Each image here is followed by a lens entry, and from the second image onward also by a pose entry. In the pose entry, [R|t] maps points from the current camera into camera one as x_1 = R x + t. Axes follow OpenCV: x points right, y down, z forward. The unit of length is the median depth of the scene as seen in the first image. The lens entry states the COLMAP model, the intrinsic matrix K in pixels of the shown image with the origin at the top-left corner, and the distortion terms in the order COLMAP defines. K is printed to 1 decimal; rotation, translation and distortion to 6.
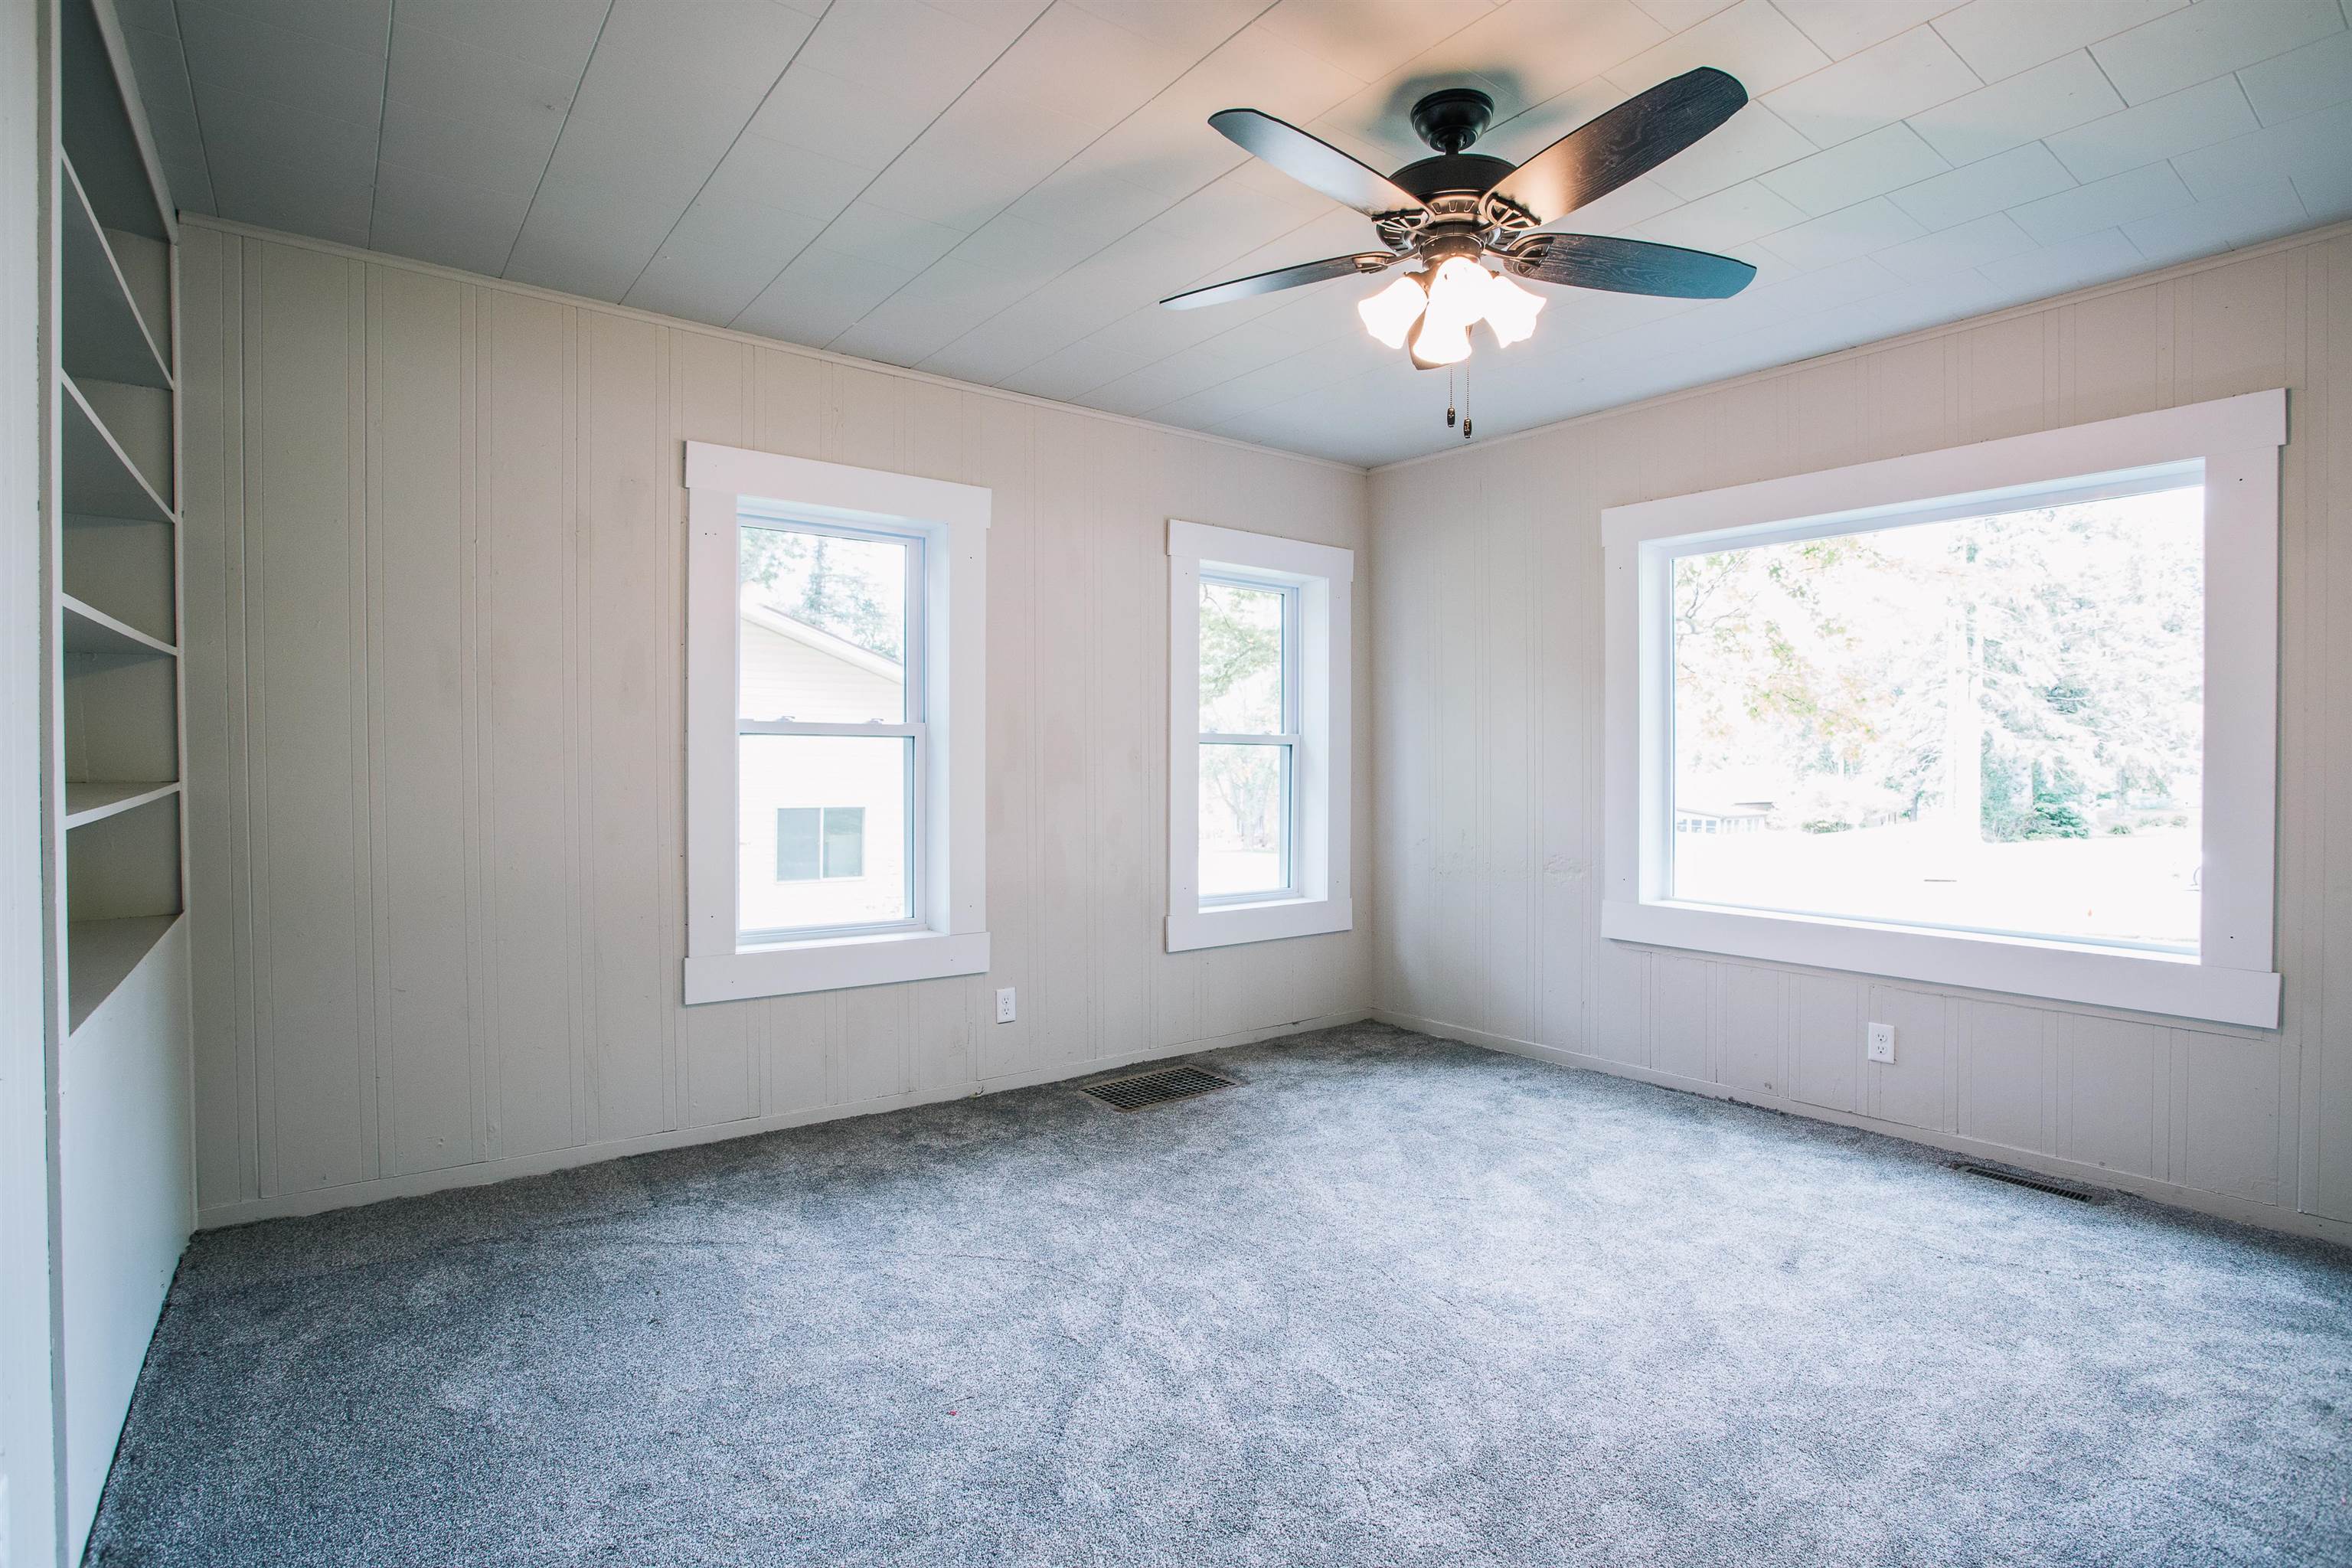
lens RADIAL K [[1156.8, 0, 1182.1], [0, 1156.8, 787.3], [0, 0, 1]] dist [-0.056433, 0.023344]
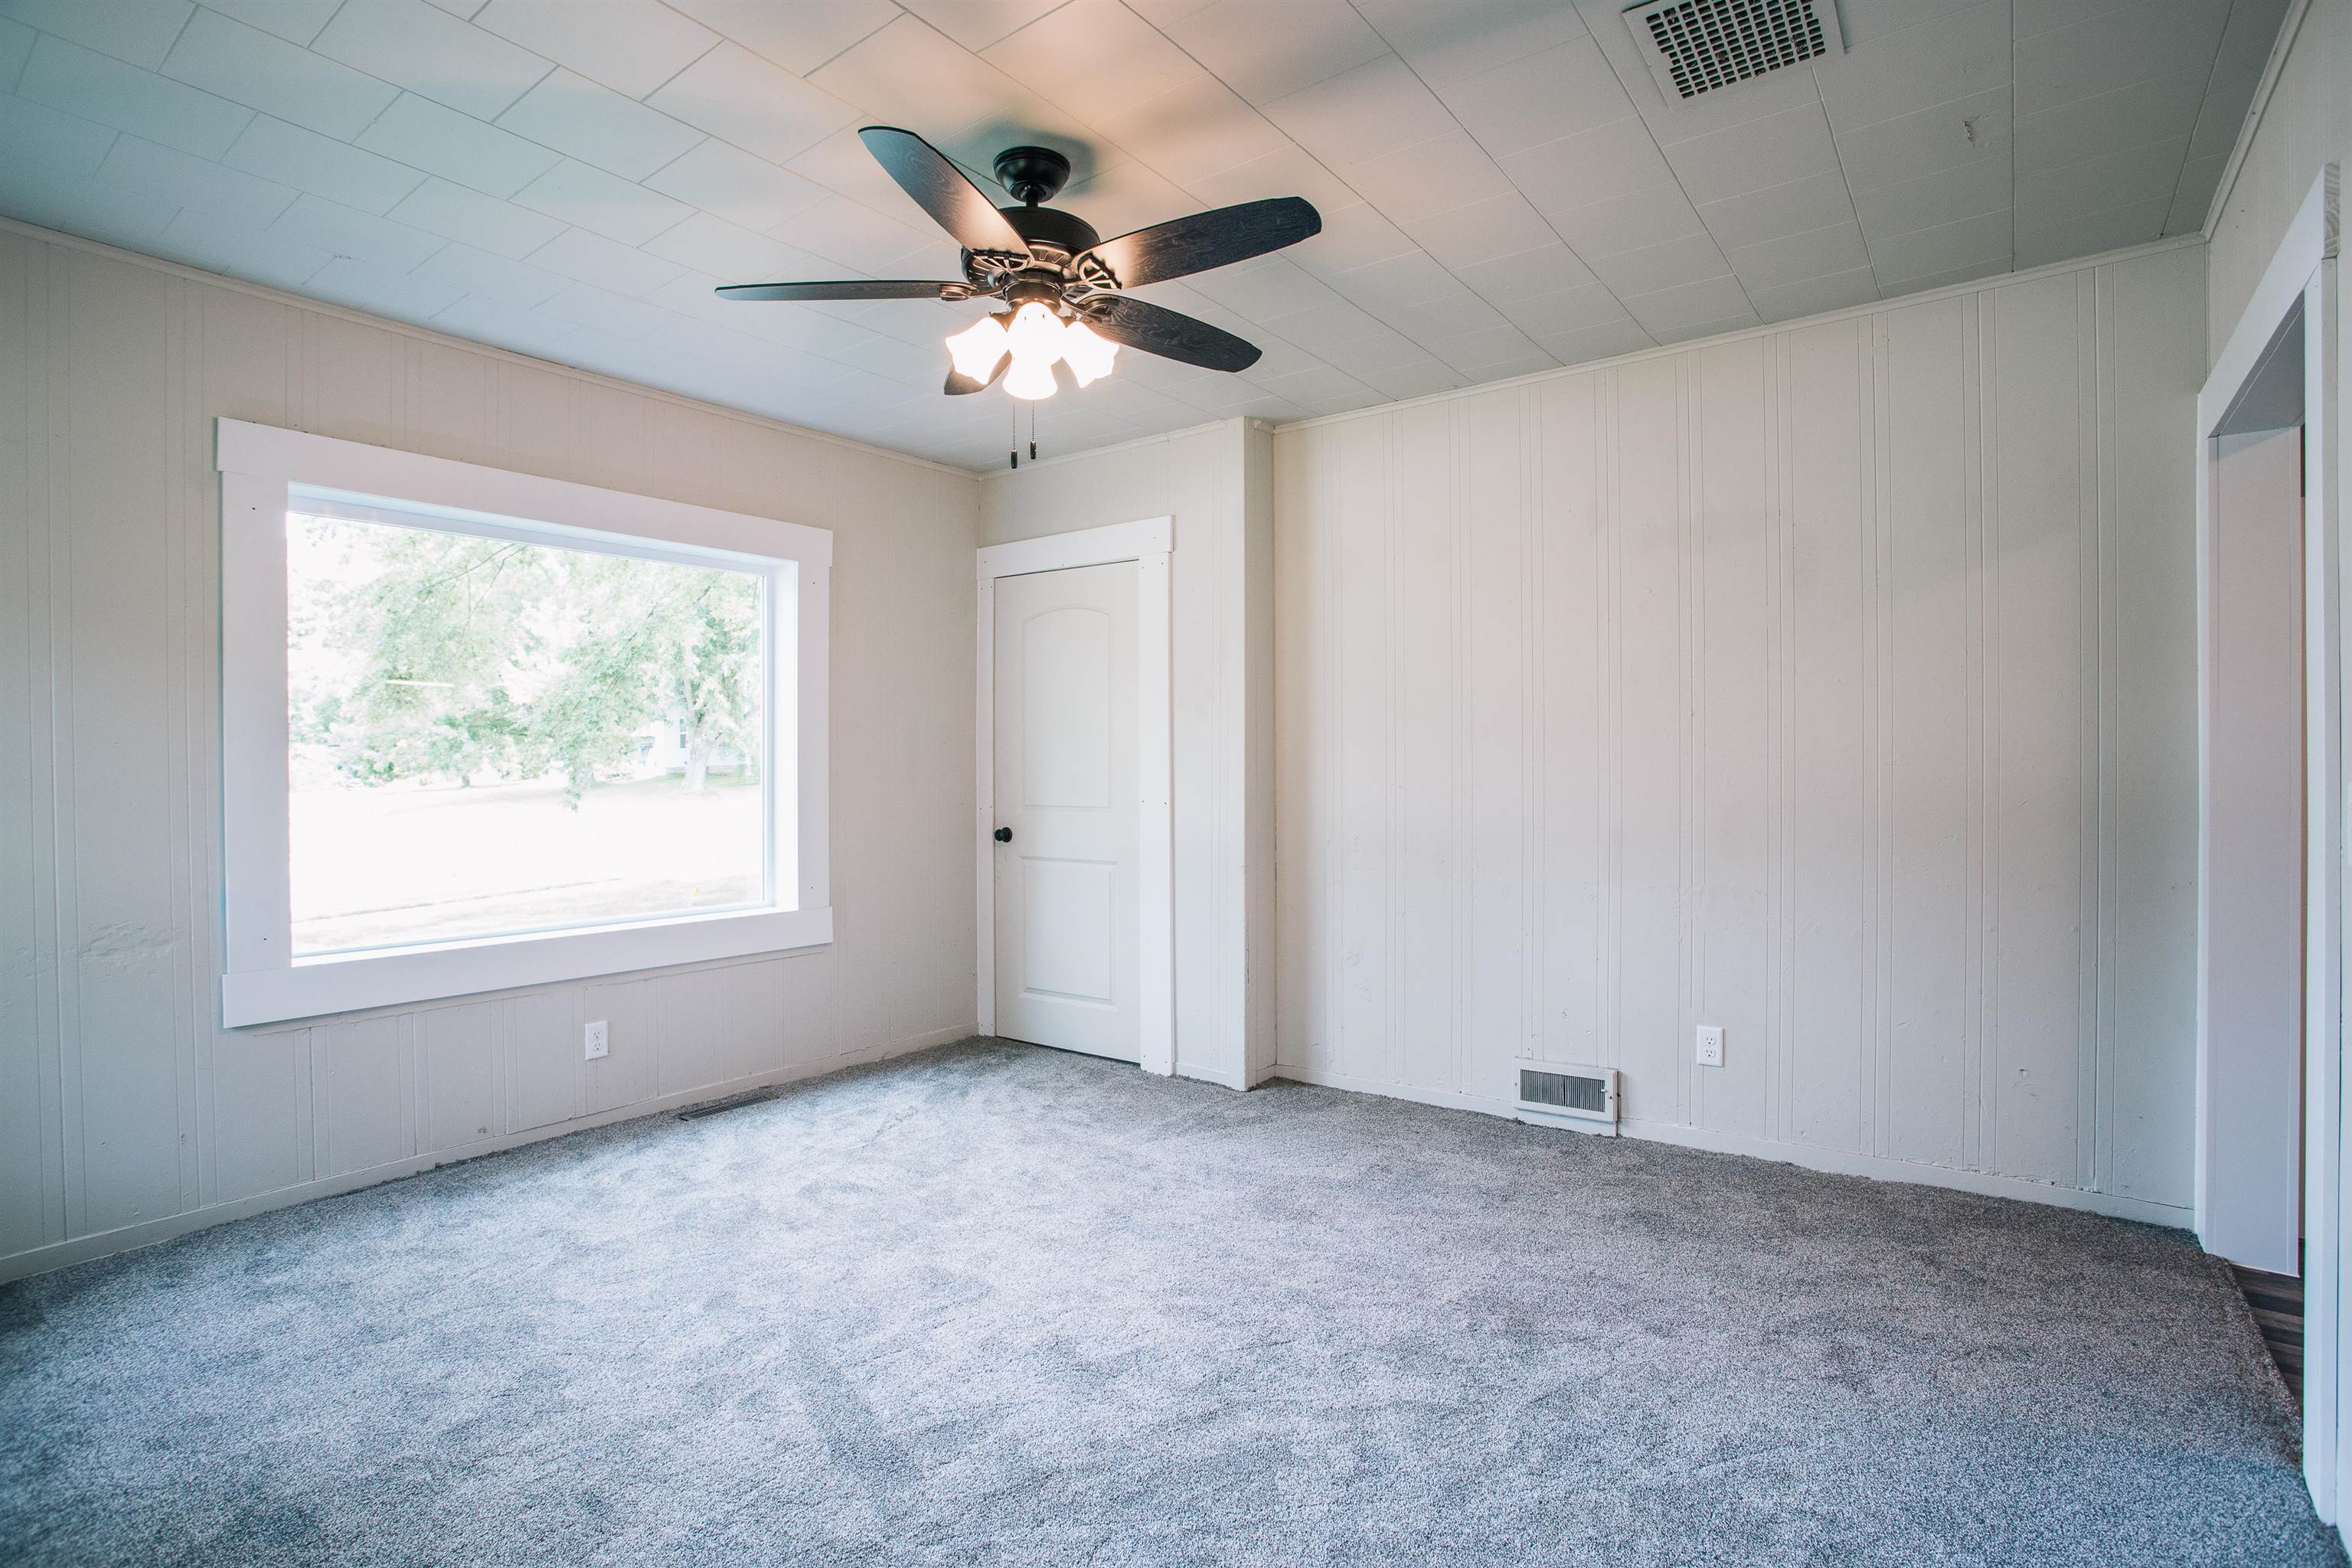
lens RADIAL K [[1156.8, 0, 1189.3], [0, 1156.8, 783.7], [0, 0, 1]] dist [-0.056433, 0.023344]
pose [[-0.280770, -0.012453, 0.959694, -0.533445], [0.026037, 0.999449, 0.020586, -0.018551], [-0.959422, 0.030767, -0.280291, 0.744682]]
